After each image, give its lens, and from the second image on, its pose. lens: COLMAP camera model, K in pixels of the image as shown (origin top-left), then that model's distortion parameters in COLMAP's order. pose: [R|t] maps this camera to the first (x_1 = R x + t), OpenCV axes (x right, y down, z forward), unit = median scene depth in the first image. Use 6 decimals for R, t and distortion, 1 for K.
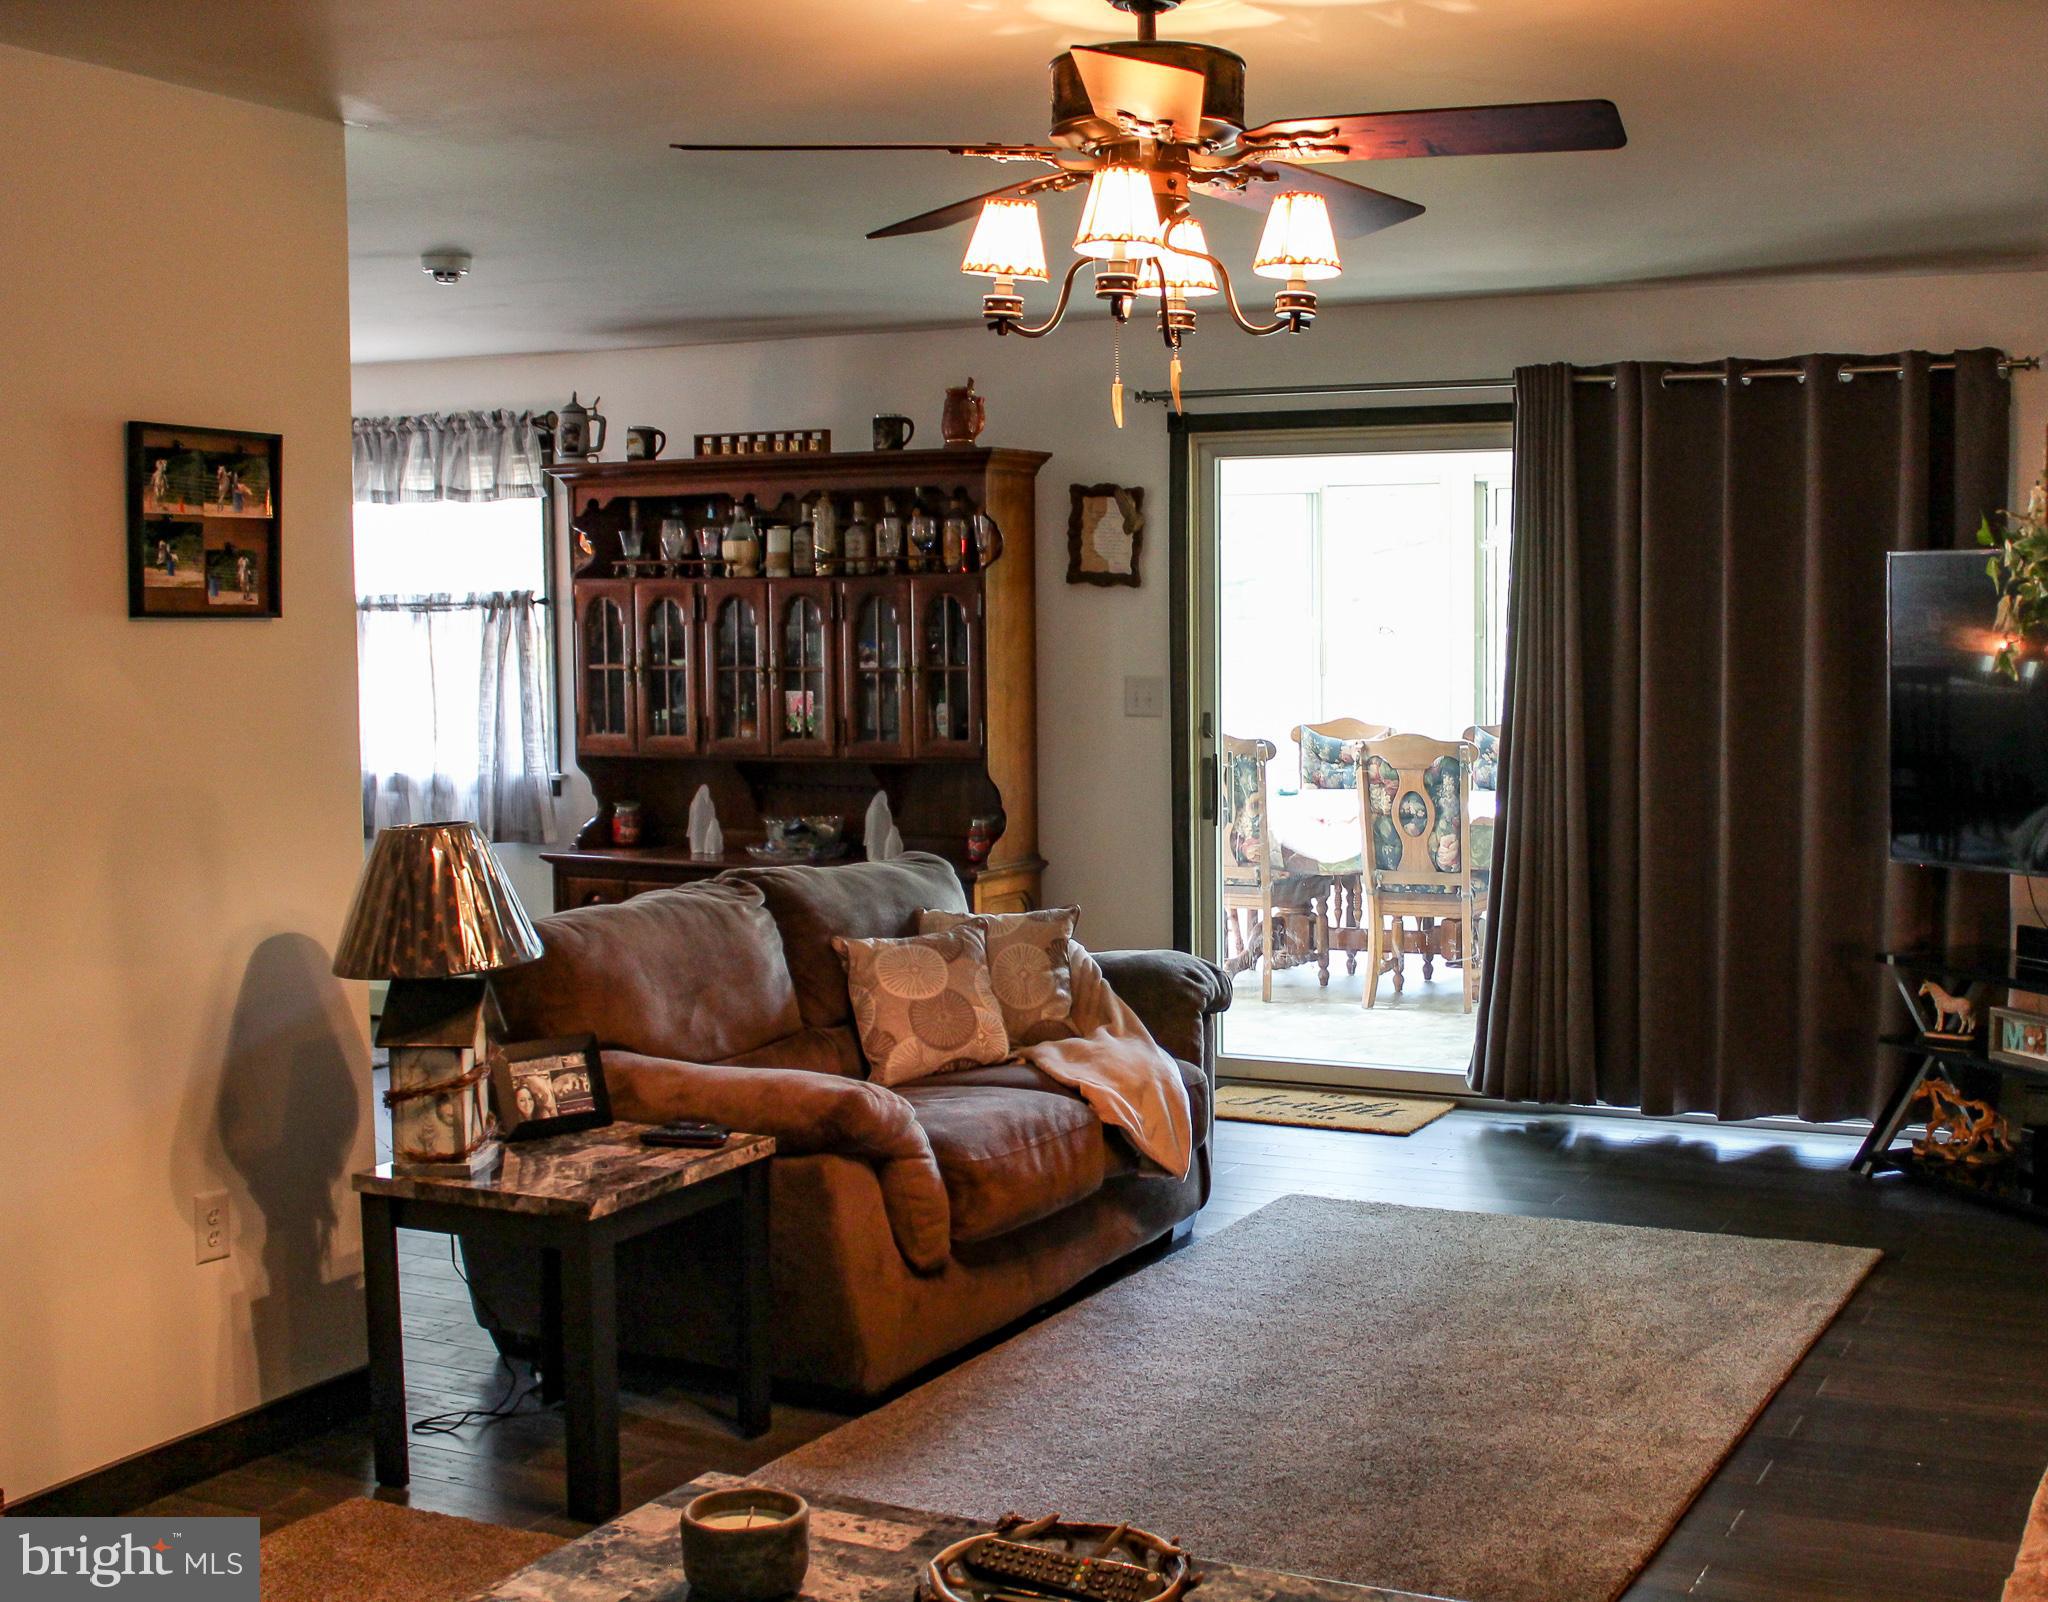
lens RADIAL K [[2545.1, 0, 1024.0], [0, 2545.1, 801.0], [0, 0, 1]] dist [-0.081618, -0.056606]
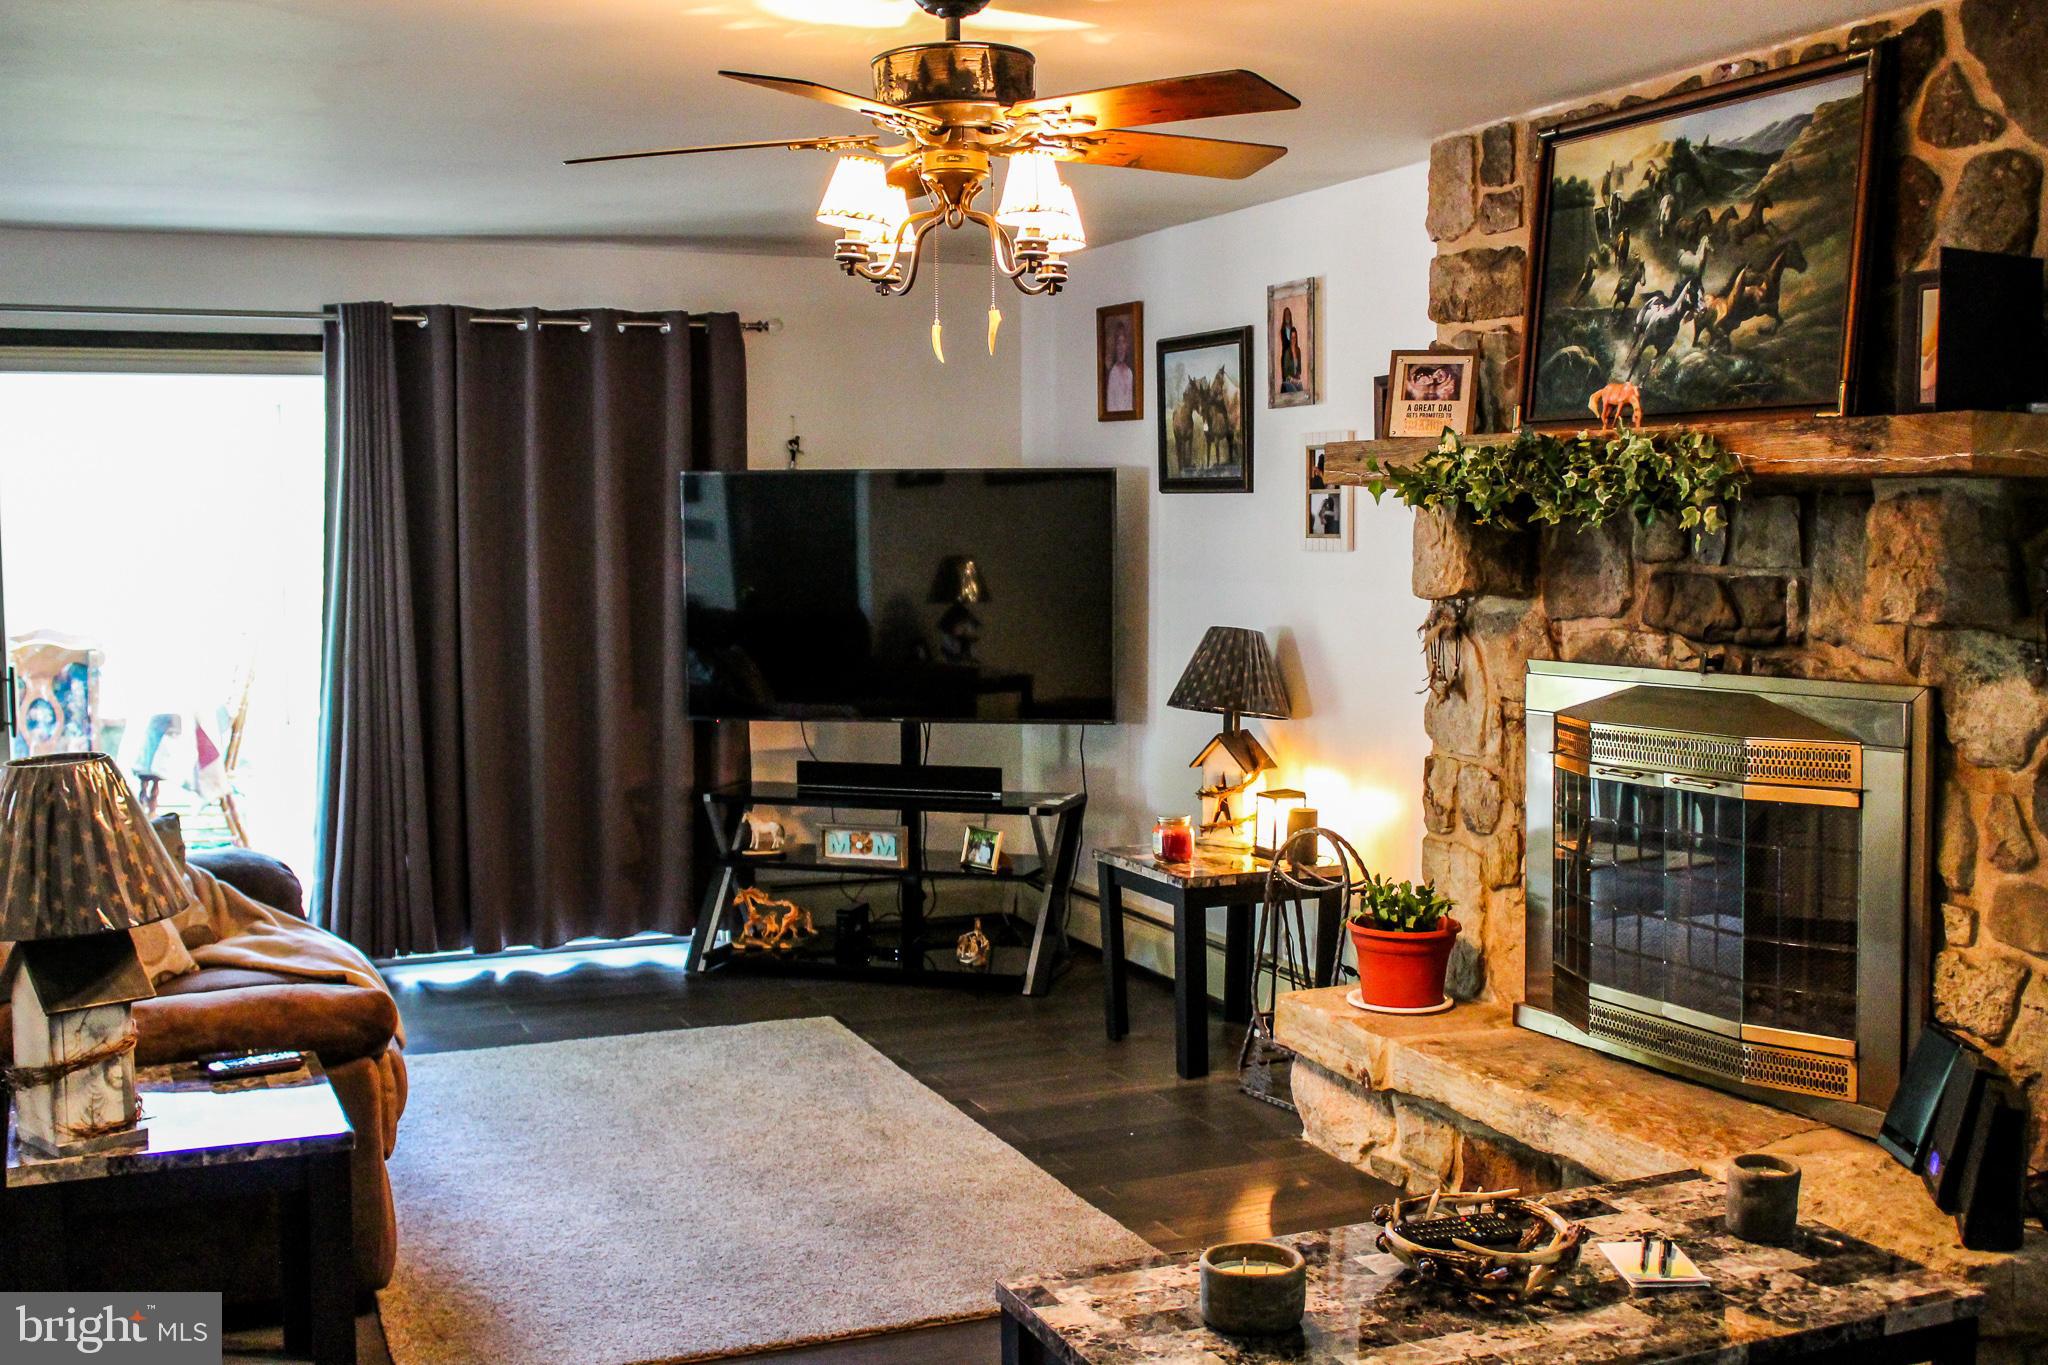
lens RADIAL K [[2247.8, 0, 1024.0], [0, 2247.8, 682.5], [0, 0, 1]] dist [-0.170197, 0.282380]
pose [[0.639817, -0.054899, 0.766564, -0.491354], [0.058215, 0.998042, 0.022888, -0.012492], [-0.766319, 0.029981, 0.641760, 0.197992]]
